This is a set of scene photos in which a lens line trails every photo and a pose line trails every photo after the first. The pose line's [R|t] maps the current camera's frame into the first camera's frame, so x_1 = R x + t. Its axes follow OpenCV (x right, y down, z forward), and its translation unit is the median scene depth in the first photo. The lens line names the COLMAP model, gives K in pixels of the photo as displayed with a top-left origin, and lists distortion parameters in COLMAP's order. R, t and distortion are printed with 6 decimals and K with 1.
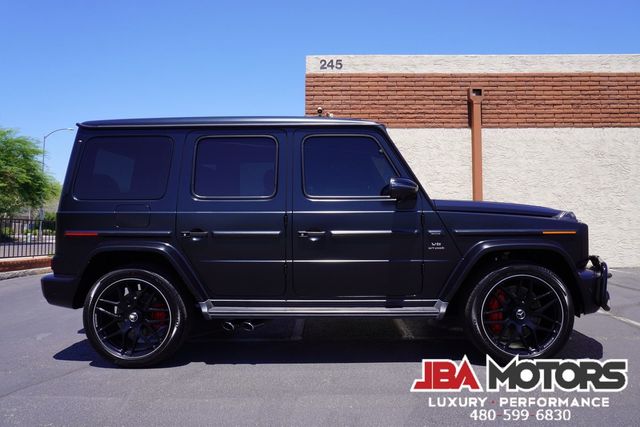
lens RADIAL K [[424.9, 0, 320.6], [0, 424.9, 212.3], [0, 0, 1]] dist [-0.044662, 0.024863]
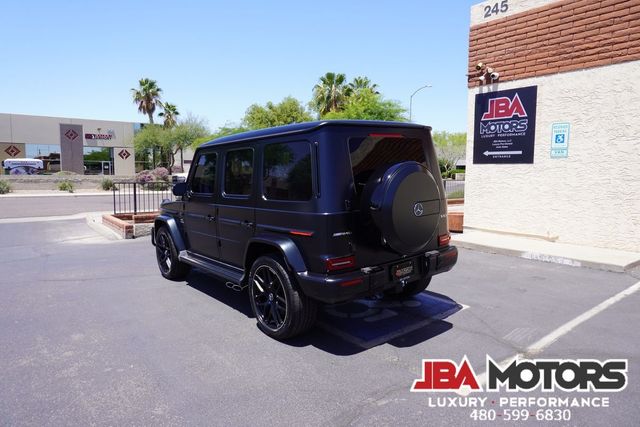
lens RADIAL K [[424.9, 0, 320.8], [0, 424.9, 212.3], [0, 0, 1]] dist [-0.044662, 0.024863]
pose [[0.632988, 0.075834, -0.770439, 0.503633], [0.031960, 0.991782, 0.123879, -0.051961], [0.773502, -0.103038, 0.625362, 0.136479]]
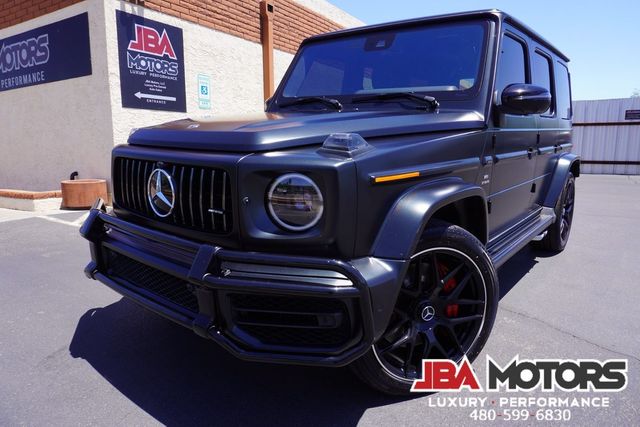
lens RADIAL K [[424.9, 0, 319.0], [0, 424.9, 209.7], [0, 0, 1]] dist [-0.044662, 0.024863]
pose [[0.491634, -0.132188, 0.860711, -0.471137], [-0.027379, 0.985576, 0.167004, 0.009750], [-0.870372, -0.105670, 0.480923, 0.374763]]
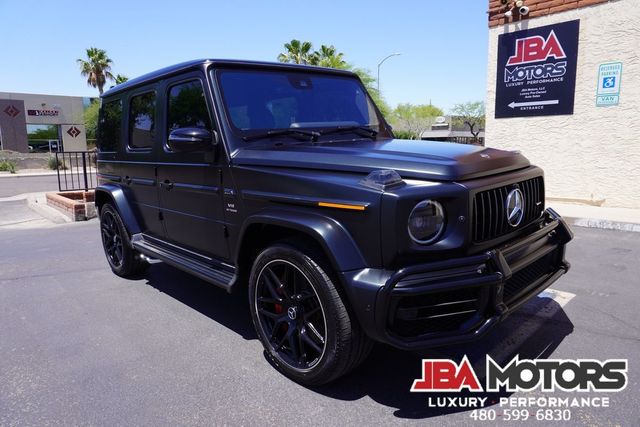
lens RADIAL K [[424.9, 0, 320.9], [0, 424.9, 212.0], [0, 0, 1]] dist [-0.044662, 0.024863]
pose [[0.699373, 0.095061, -0.708407, 0.336613], [0.050255, 0.982123, 0.181406, -0.018546], [0.712988, -0.162471, 0.682093, 0.188047]]
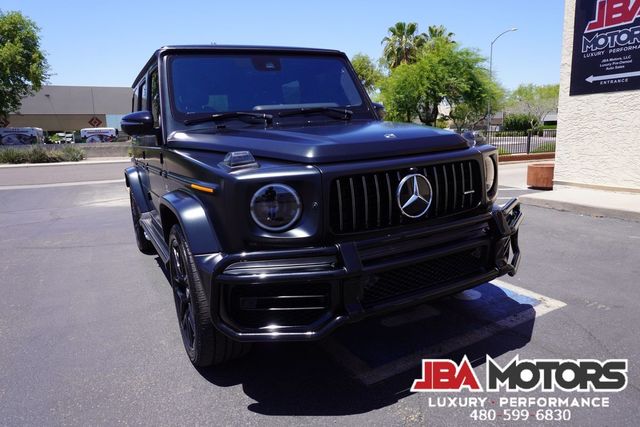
lens RADIAL K [[424.9, 0, 321.3], [0, 424.9, 212.2], [0, 0, 1]] dist [-0.044662, 0.024863]
pose [[0.491194, 0.138580, -0.859956, 0.401782], [0.068761, 0.978013, 0.196880, -0.007882], [0.868332, -0.155838, 0.470866, 0.291686]]
